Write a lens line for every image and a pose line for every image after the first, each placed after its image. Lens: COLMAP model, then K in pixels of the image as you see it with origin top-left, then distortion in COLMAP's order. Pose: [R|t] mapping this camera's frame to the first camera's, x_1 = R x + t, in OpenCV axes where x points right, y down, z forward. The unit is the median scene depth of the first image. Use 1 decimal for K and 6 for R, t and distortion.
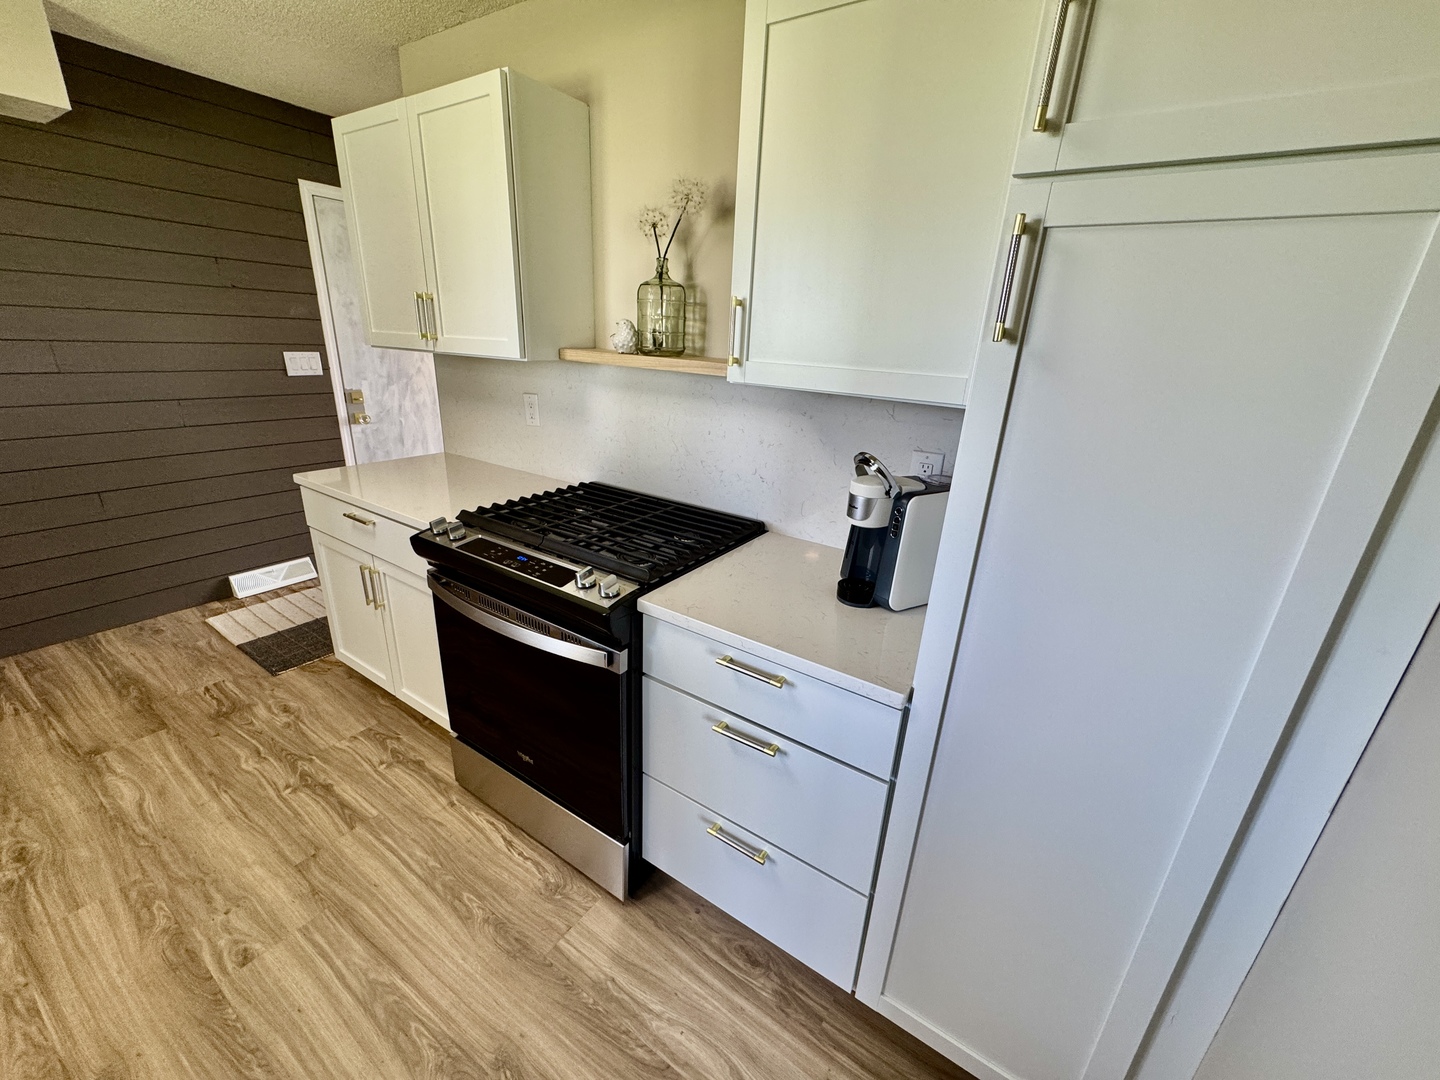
lens RADIAL K [[579.0, 0, 720.0], [0, 579.0, 540.0], [0, 0, 1]] dist [-0.001344, 0.000415]
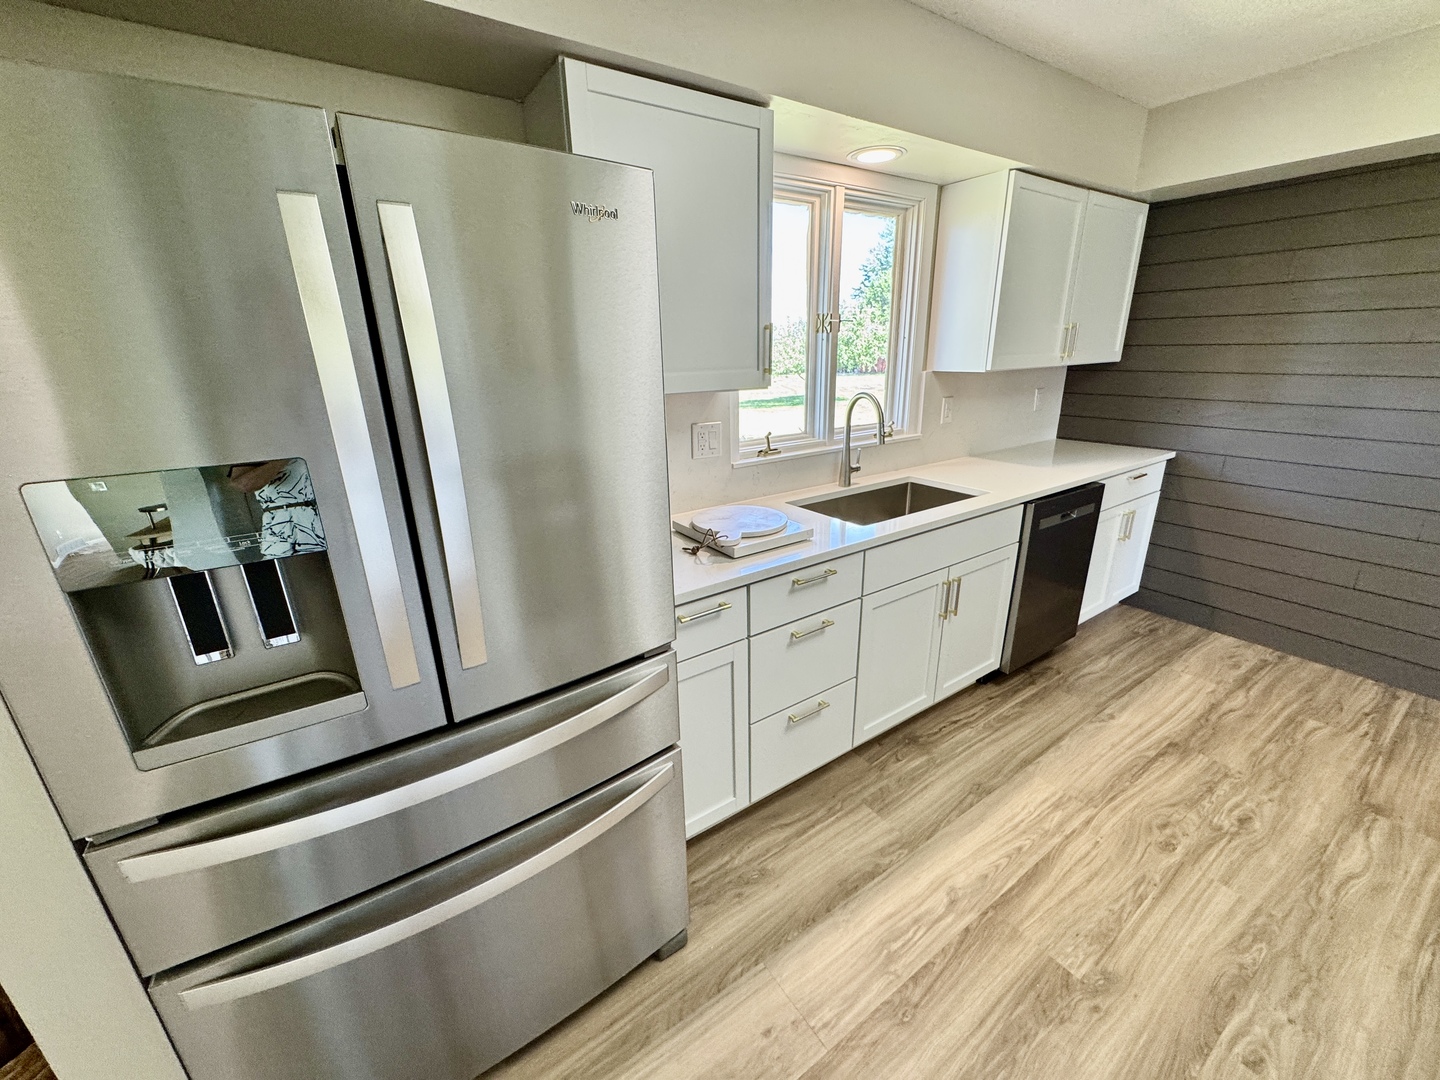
lens RADIAL K [[579.0, 0, 720.0], [0, 579.0, 540.0], [0, 0, 1]] dist [-0.001344, 0.000415]
pose [[-0.377993, 0.255803, -0.889767, 0.062888], [-0.312256, 0.869531, 0.382639, -0.051105], [0.871561, 0.422469, -0.248800, 0.134538]]
